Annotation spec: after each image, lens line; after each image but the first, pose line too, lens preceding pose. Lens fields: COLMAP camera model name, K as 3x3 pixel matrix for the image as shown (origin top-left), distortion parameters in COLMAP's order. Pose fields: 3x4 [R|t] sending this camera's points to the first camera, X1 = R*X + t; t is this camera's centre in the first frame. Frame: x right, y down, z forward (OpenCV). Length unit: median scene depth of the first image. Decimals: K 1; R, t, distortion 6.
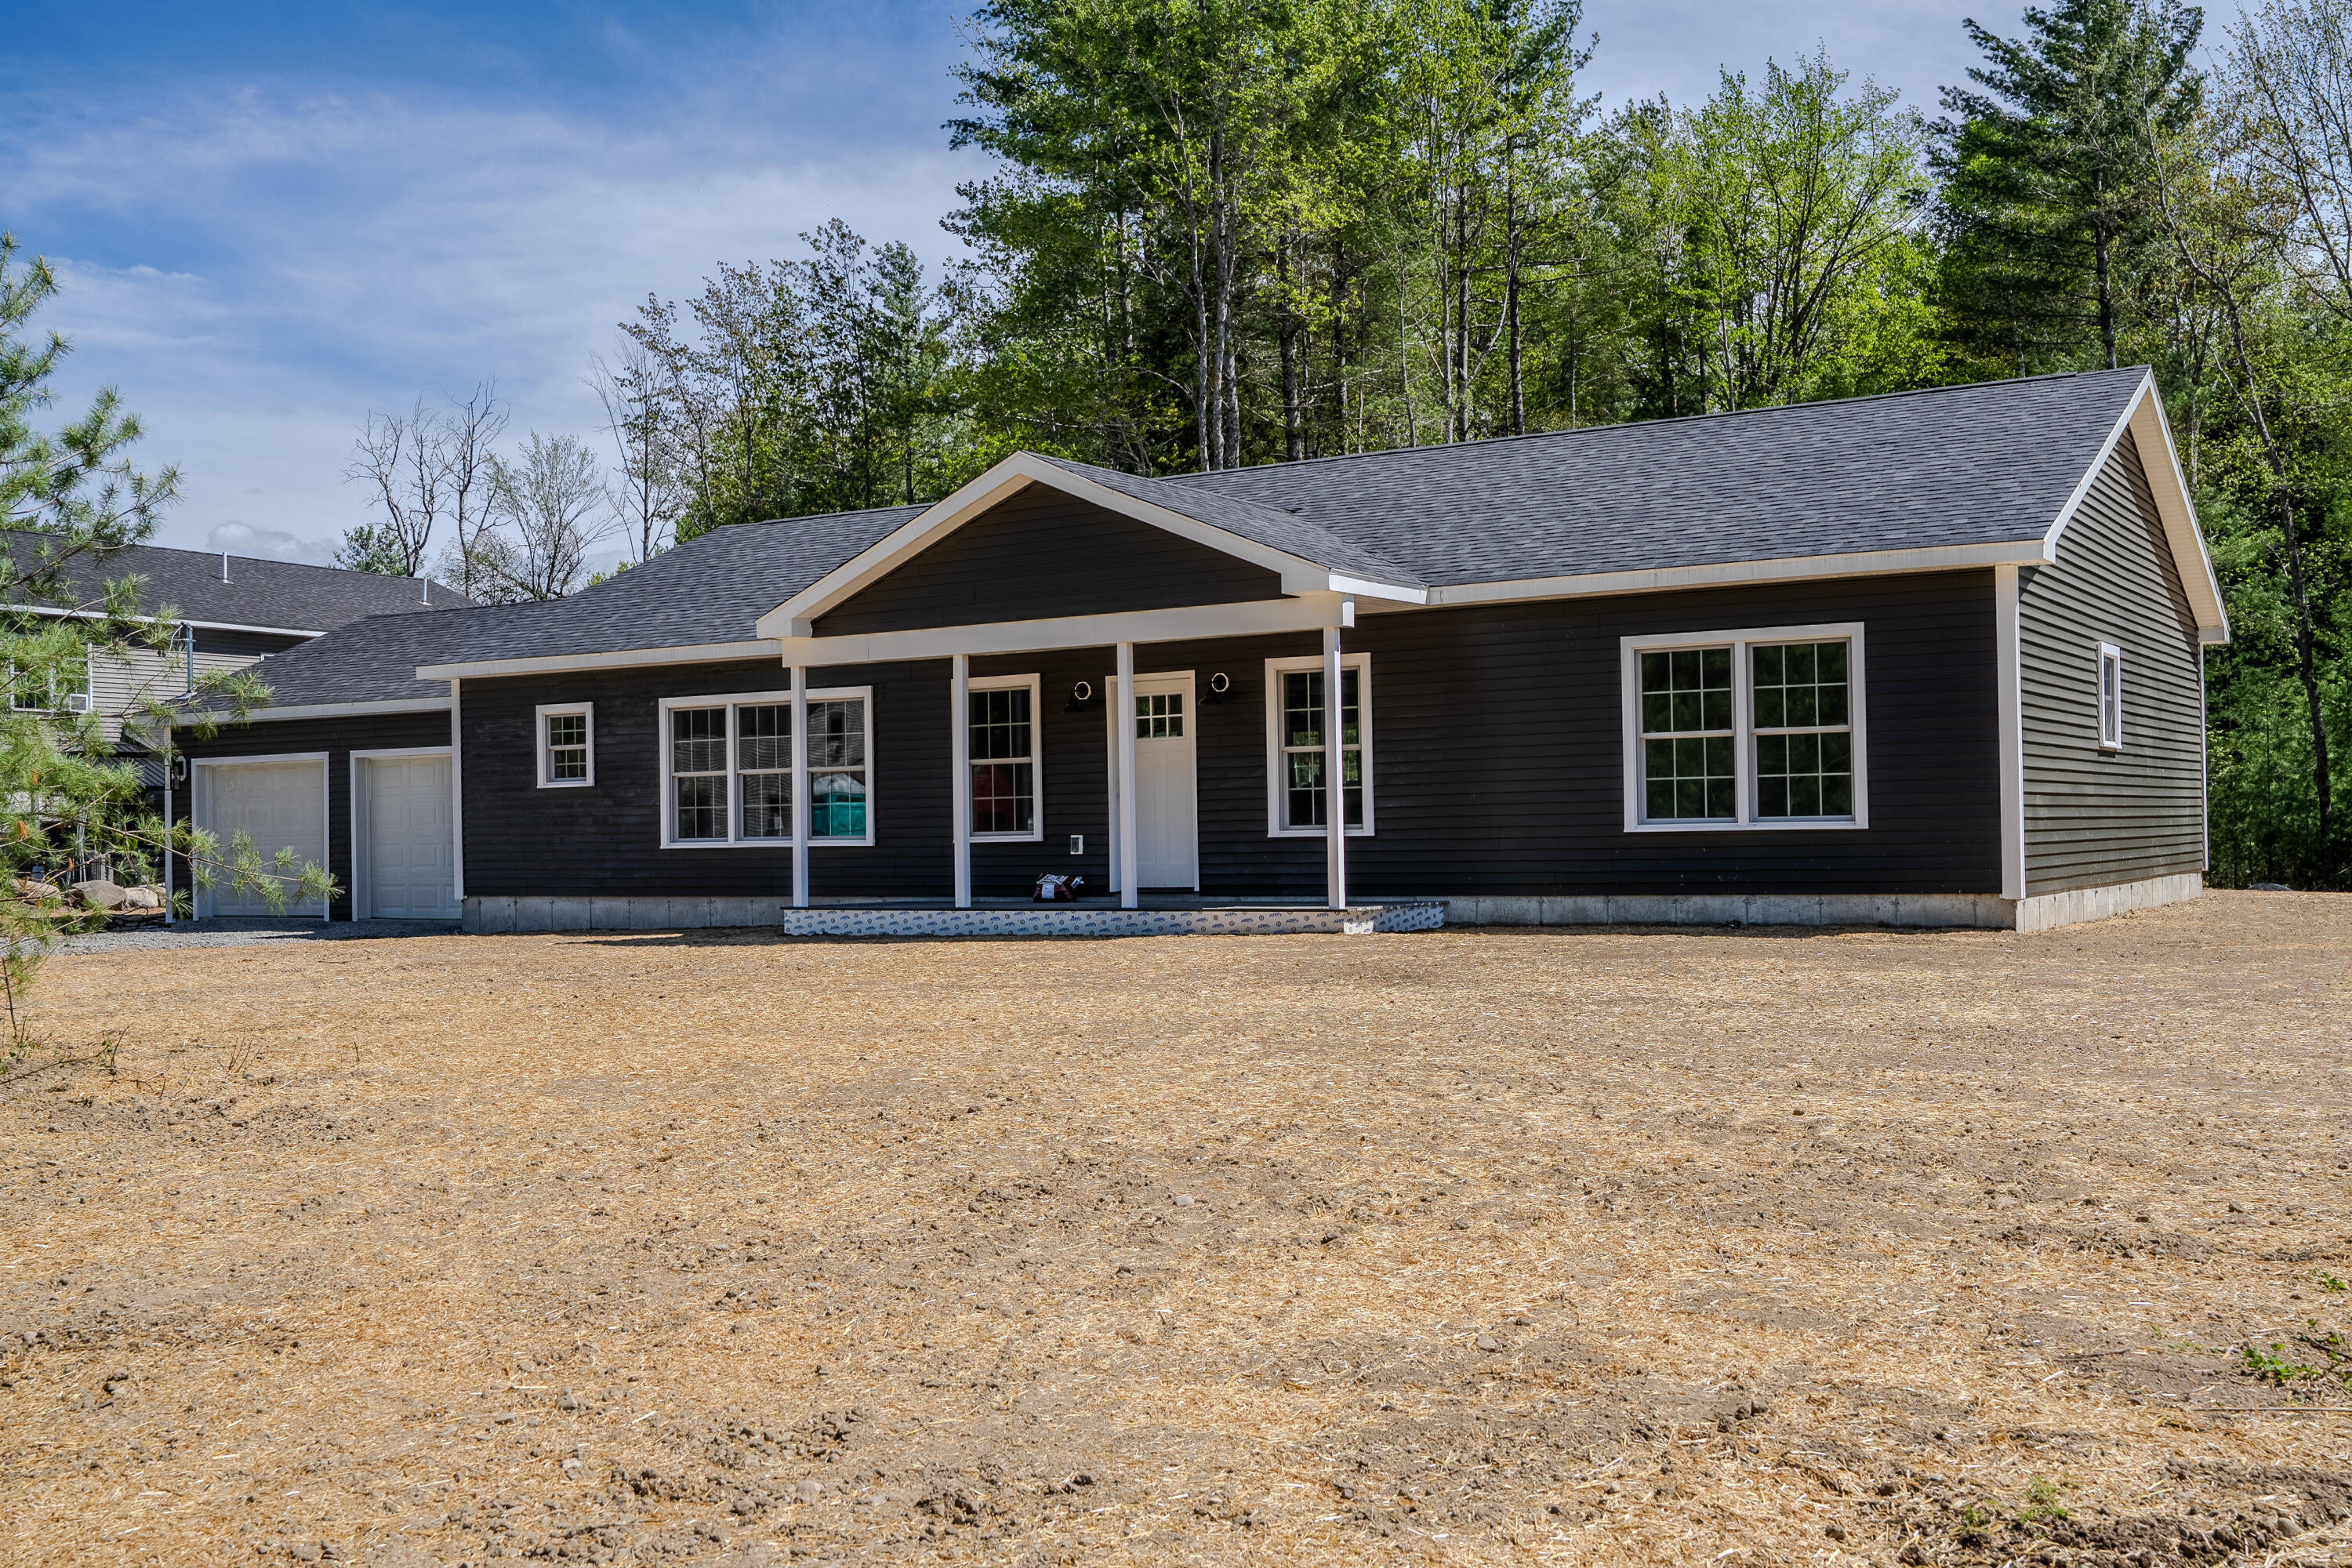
lens RADIAL K [[2343.6, 0, 1176.0], [0, 2343.6, 784.0], [0, 0, 1]] dist [0.015697, -0.014929]
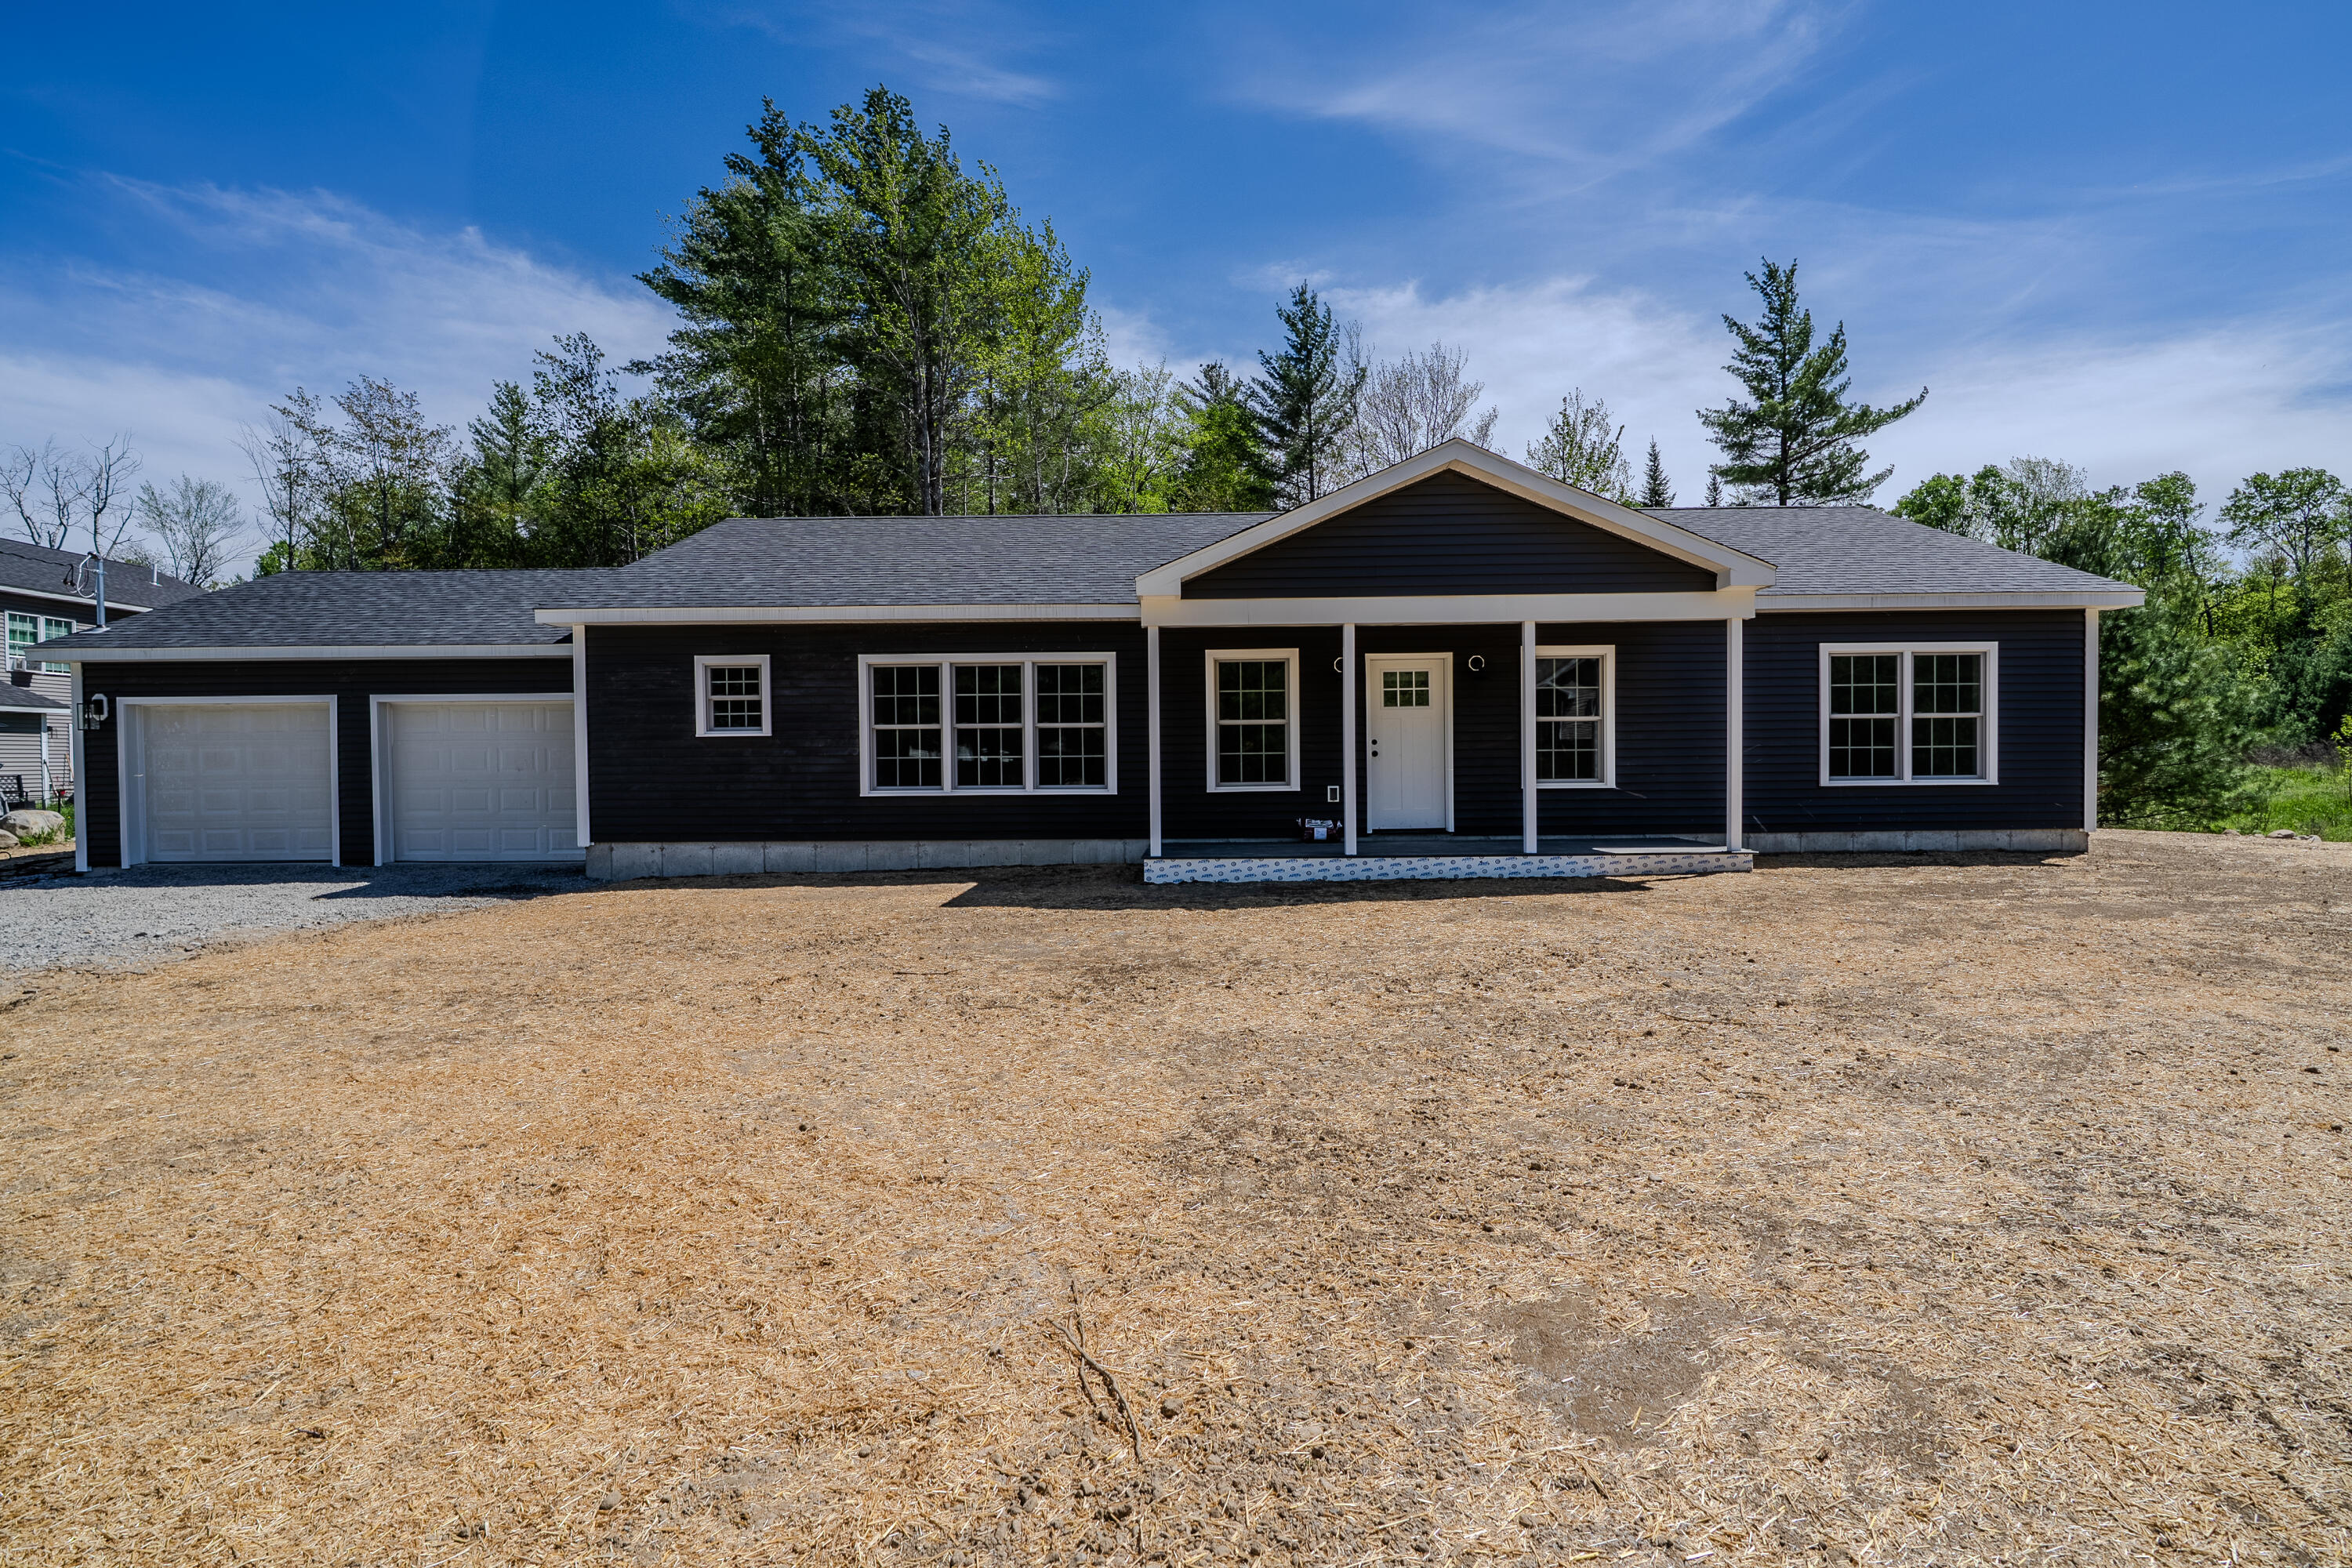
lens RADIAL K [[1094.0, 0, 1175.4], [0, 1094.0, 757.5], [0, 0, 1]] dist [-0.000609, 0.000723]
pose [[0.850694, 0.012606, 0.525510, -0.410187], [-0.016147, 0.999867, 0.002154, 0.007509], [-0.525413, -0.010318, 0.850785, 0.579134]]
